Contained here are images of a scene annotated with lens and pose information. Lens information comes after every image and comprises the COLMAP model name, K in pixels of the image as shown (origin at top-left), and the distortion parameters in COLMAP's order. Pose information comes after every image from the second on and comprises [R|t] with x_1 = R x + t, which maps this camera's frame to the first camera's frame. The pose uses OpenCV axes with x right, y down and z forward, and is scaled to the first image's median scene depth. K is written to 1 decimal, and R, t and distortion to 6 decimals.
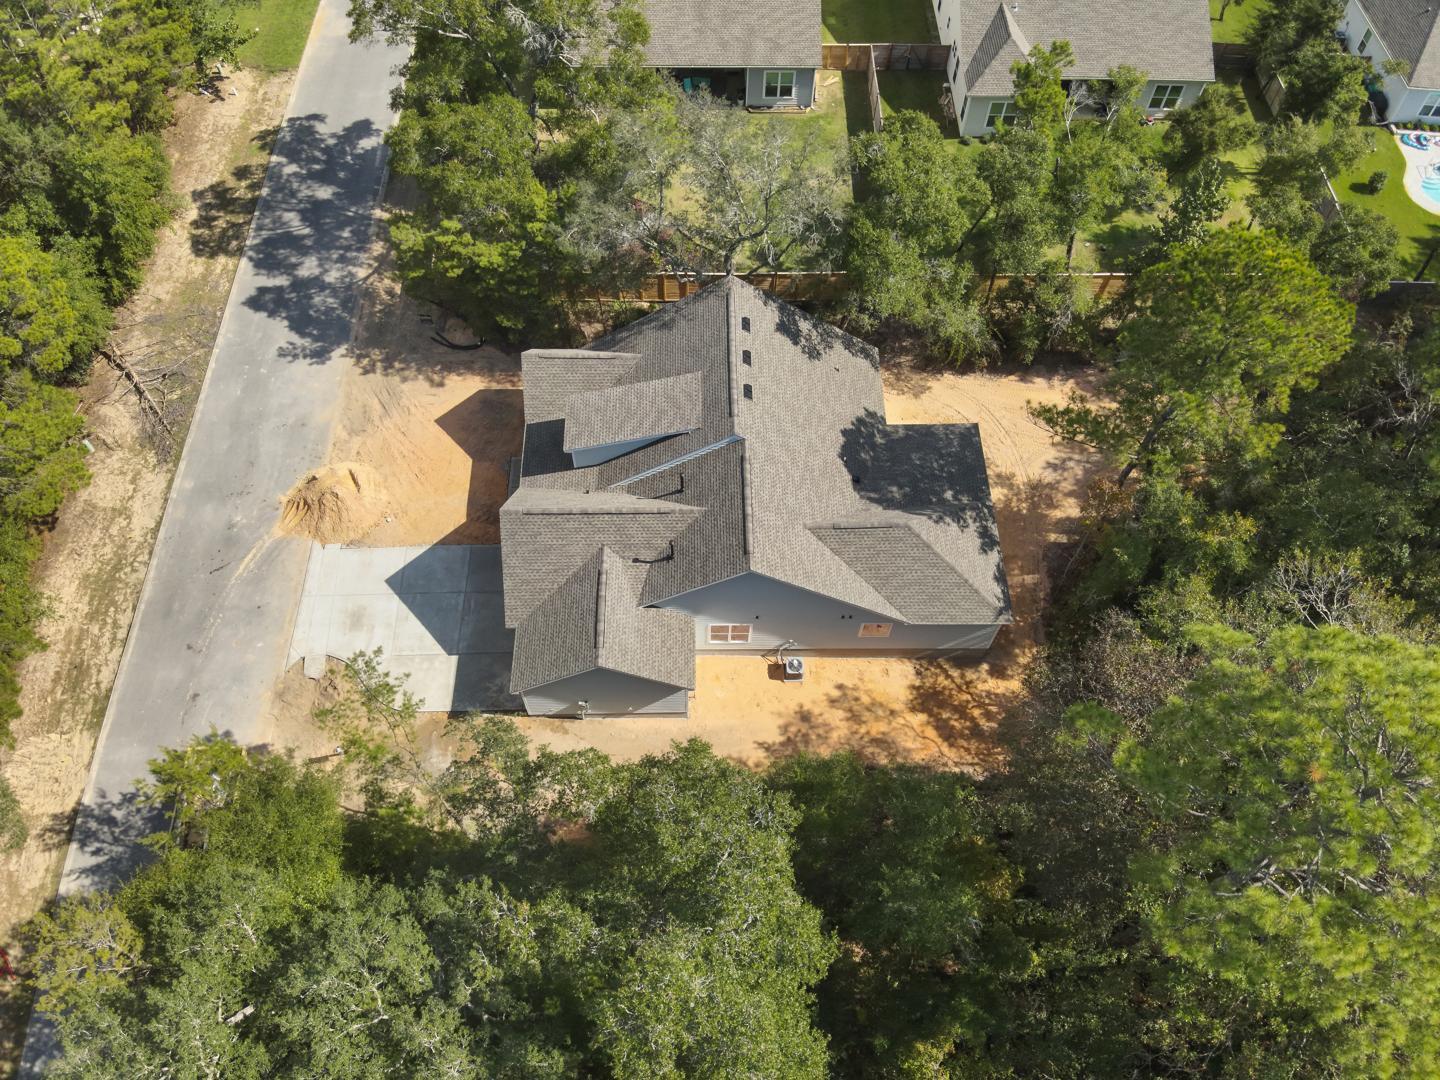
lens RADIAL K [[1079.9, 0, 720.0], [0, 1079.9, 540.0], [0, 0, 1]] dist [0.095637, -0.206460]
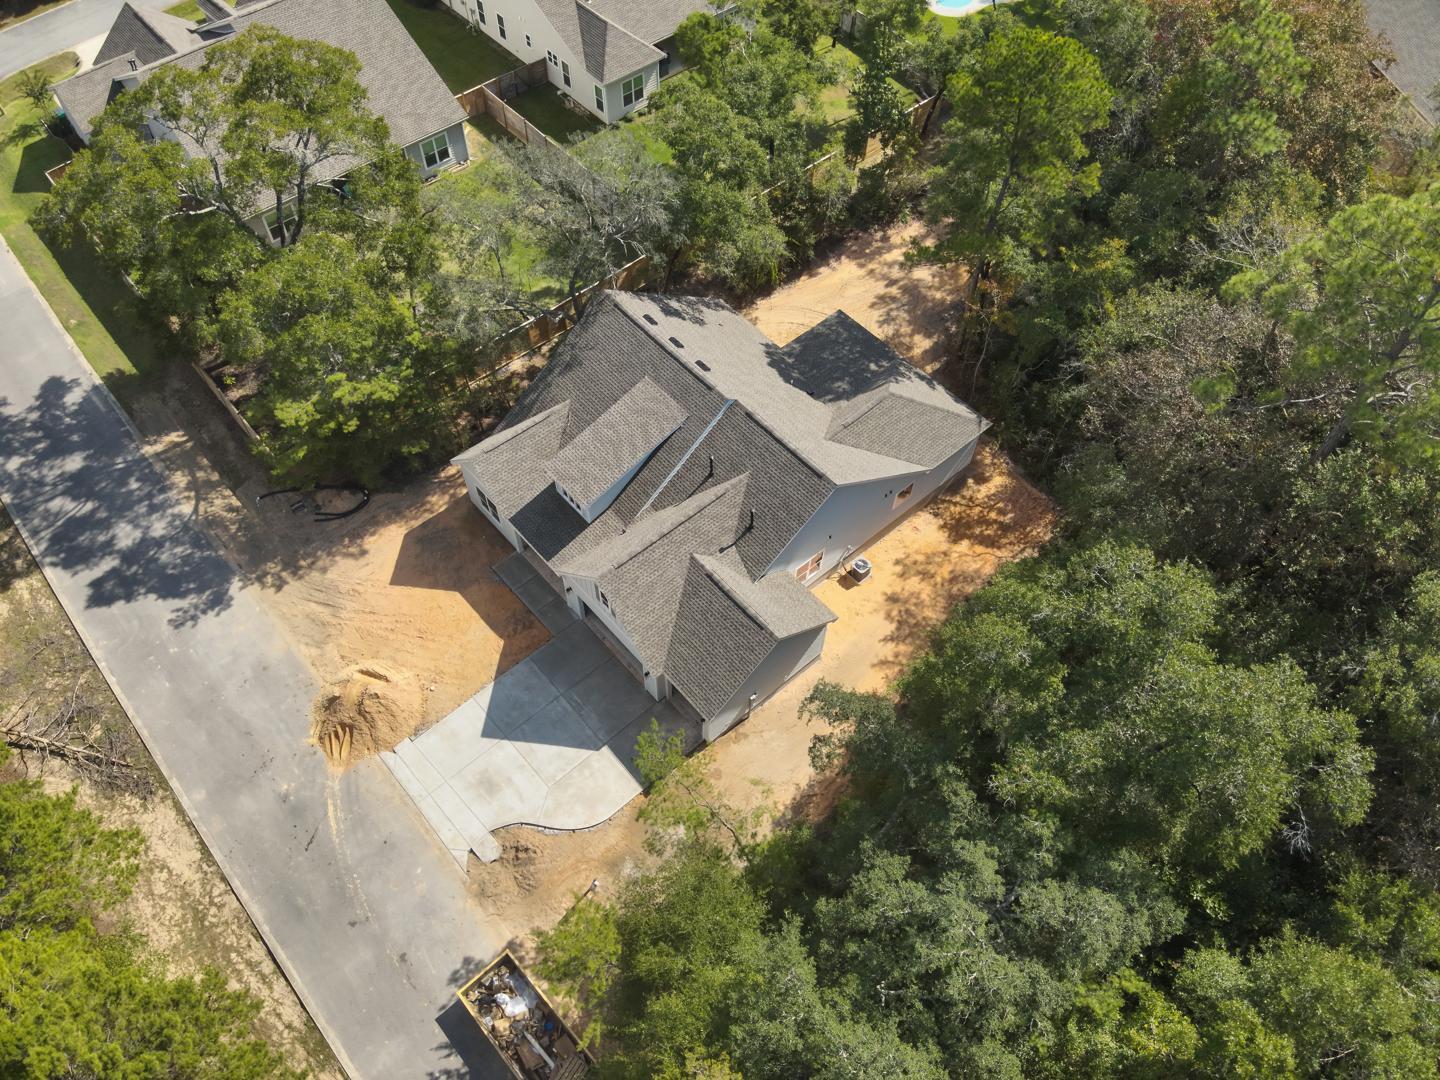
lens RADIAL K [[1079.9, 0, 720.0], [0, 1079.9, 540.0], [0, 0, 1]] dist [0.095637, -0.206460]
pose [[0.761129, -0.532559, 0.370221, -0.393347], [0.550430, 0.832298, 0.065634, -0.049738], [-0.343088, 0.153825, 0.926622, 0.037628]]
